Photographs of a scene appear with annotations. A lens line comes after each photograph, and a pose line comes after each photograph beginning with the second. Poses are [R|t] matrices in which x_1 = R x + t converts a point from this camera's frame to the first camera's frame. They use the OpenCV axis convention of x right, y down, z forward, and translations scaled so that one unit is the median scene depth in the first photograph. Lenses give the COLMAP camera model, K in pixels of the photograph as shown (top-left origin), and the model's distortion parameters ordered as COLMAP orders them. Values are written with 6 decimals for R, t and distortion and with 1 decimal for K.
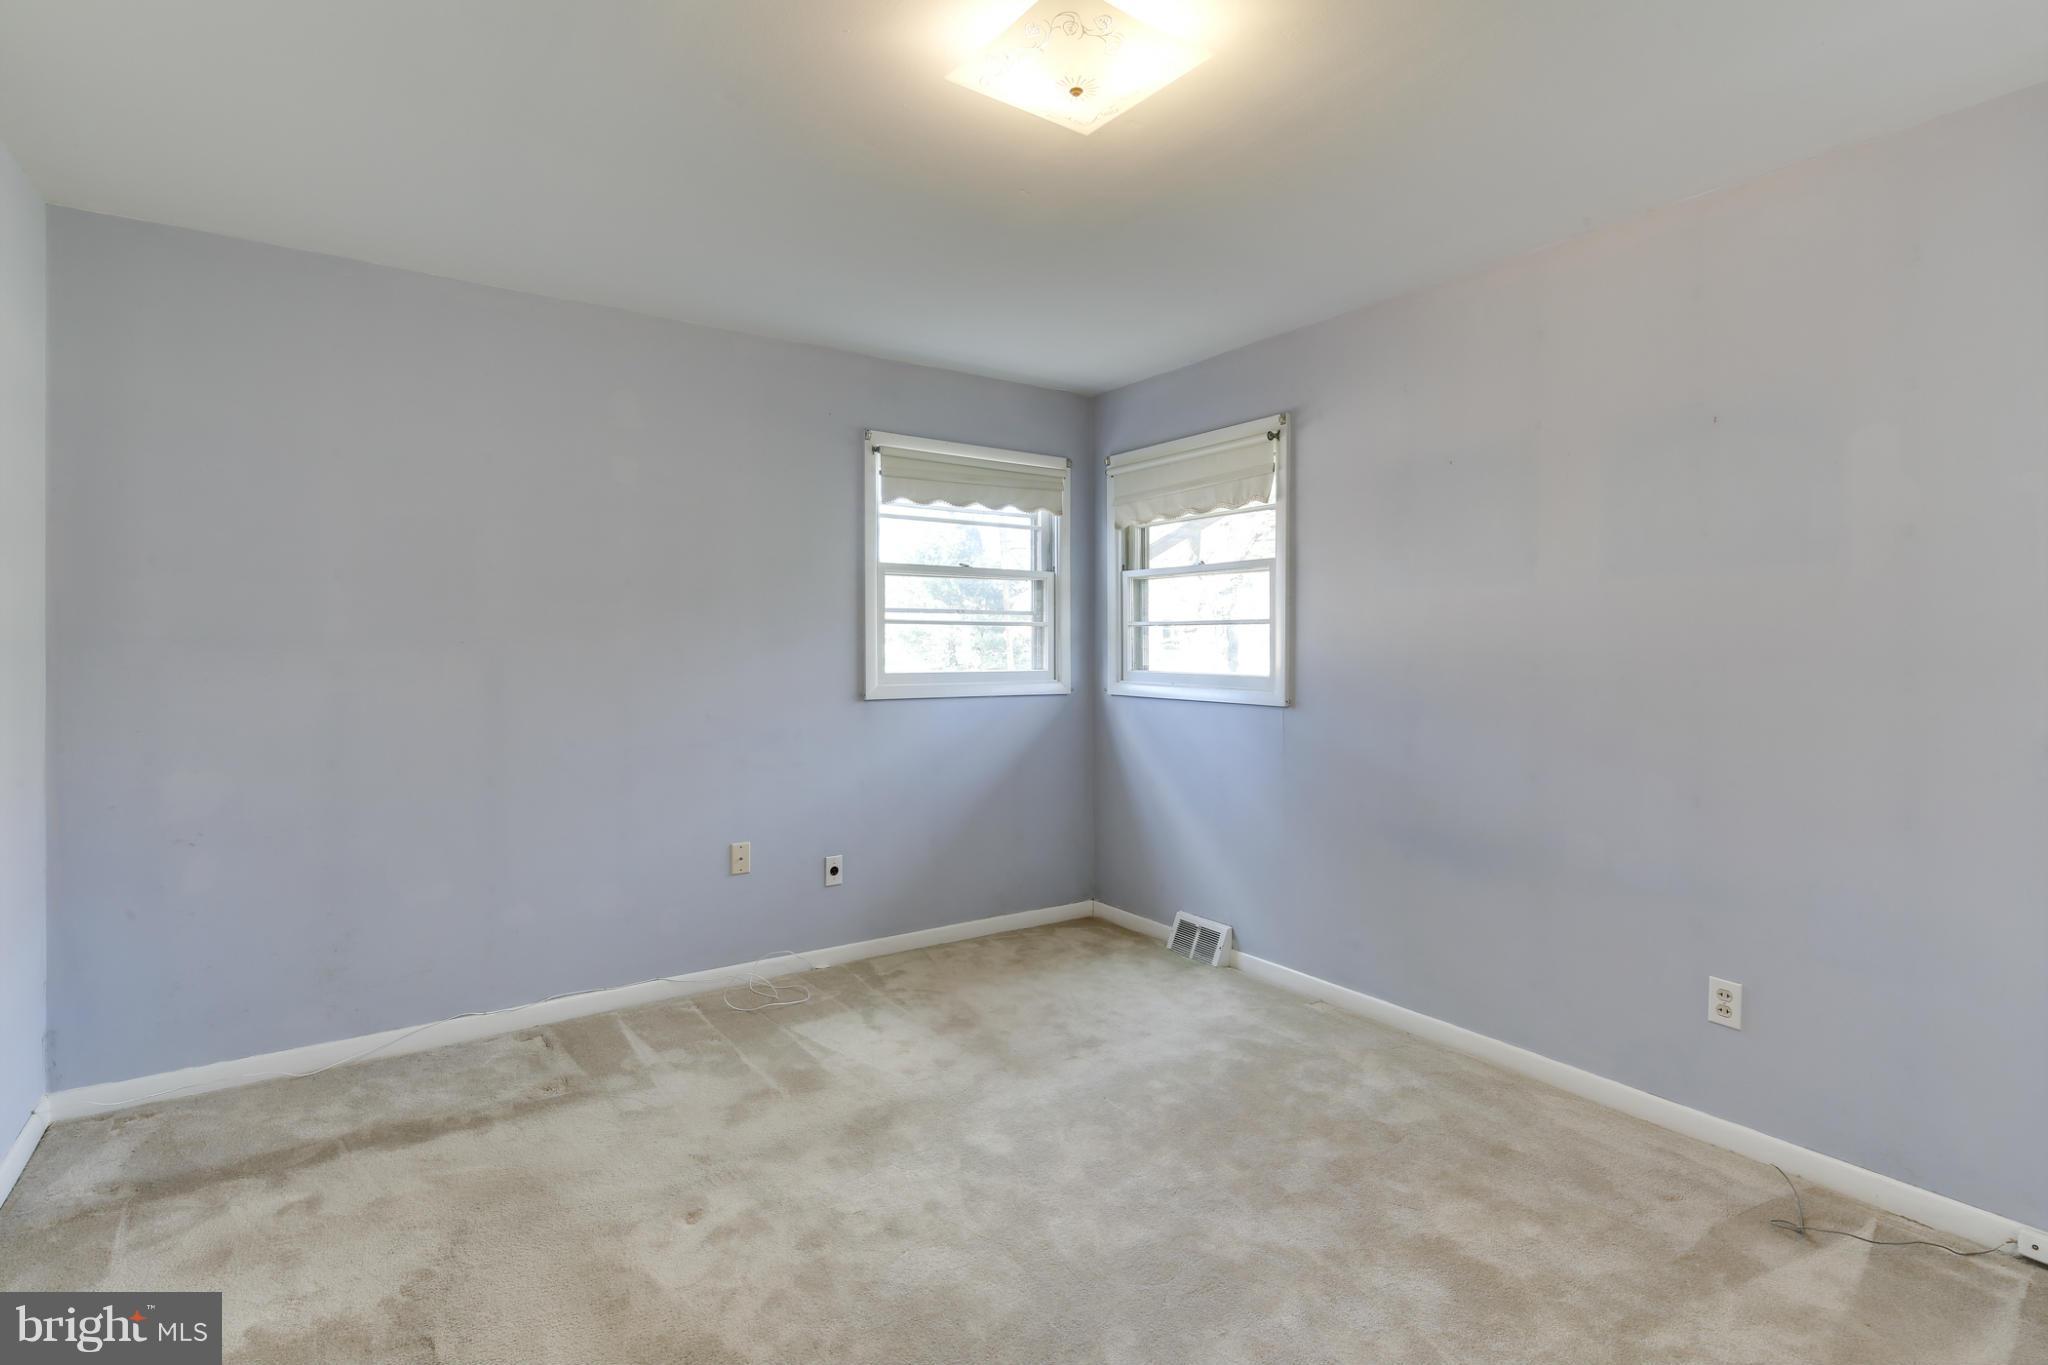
lens RADIAL K [[980.1, 0, 1021.7], [0, 980.1, 646.5], [0, 0, 1]] dist [0.034952, -0.017619]
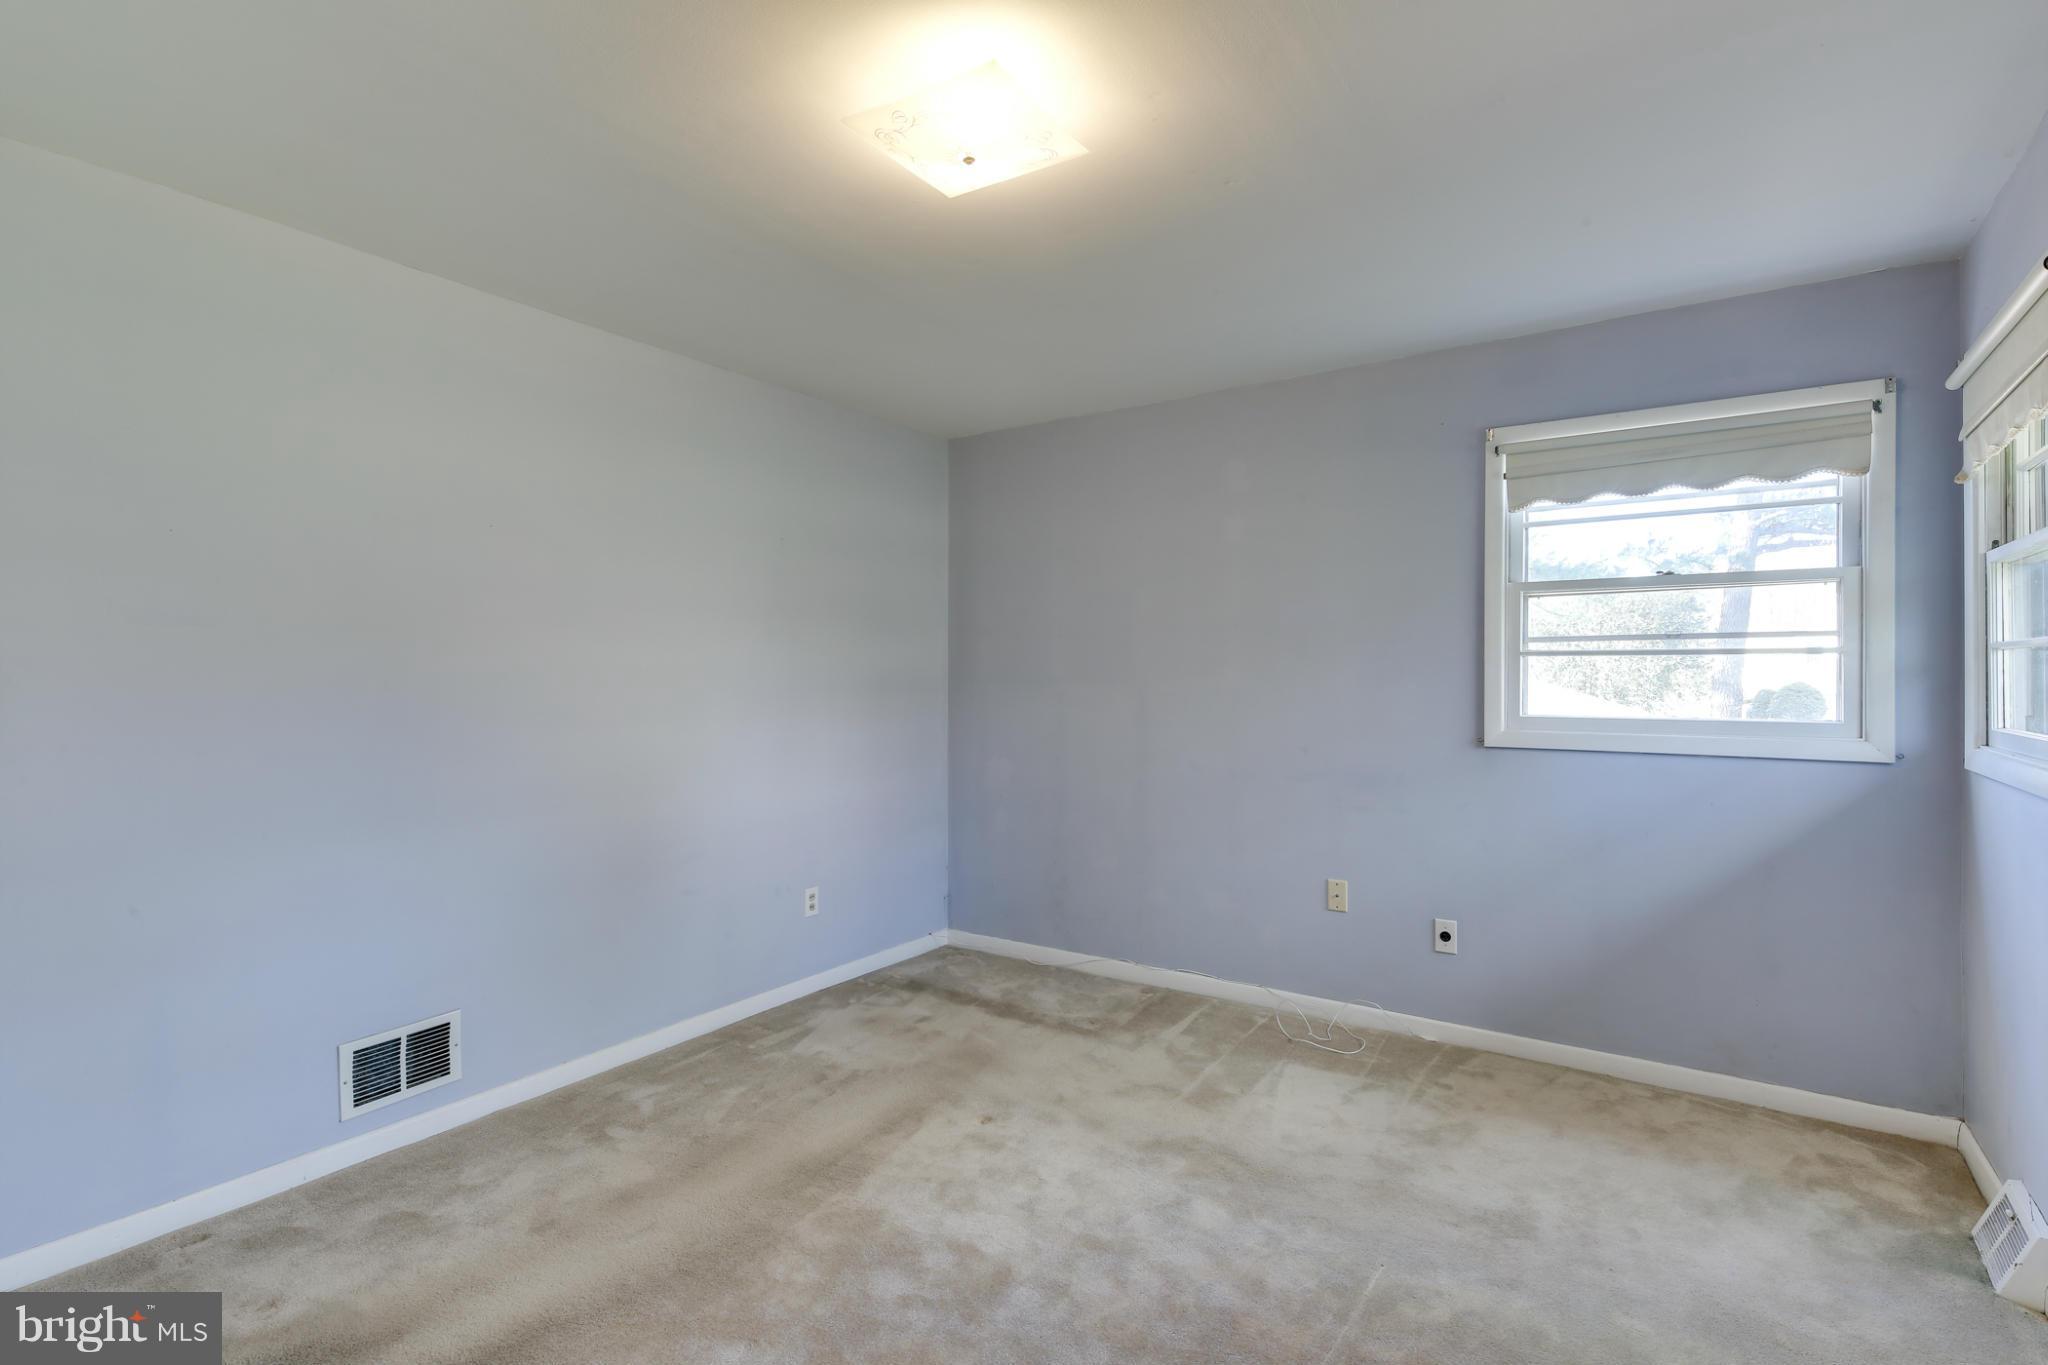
lens RADIAL K [[980.7, 0, 1024.0], [0, 980.7, 682.5], [0, 0, 1]] dist [0.030694, -0.013018]
pose [[0.366566, 0.001041, -0.930392, 0.514453], [-0.002225, 0.999997, 0.000242, -0.000562], [0.930390, 0.001982, 0.366567, 0.328281]]
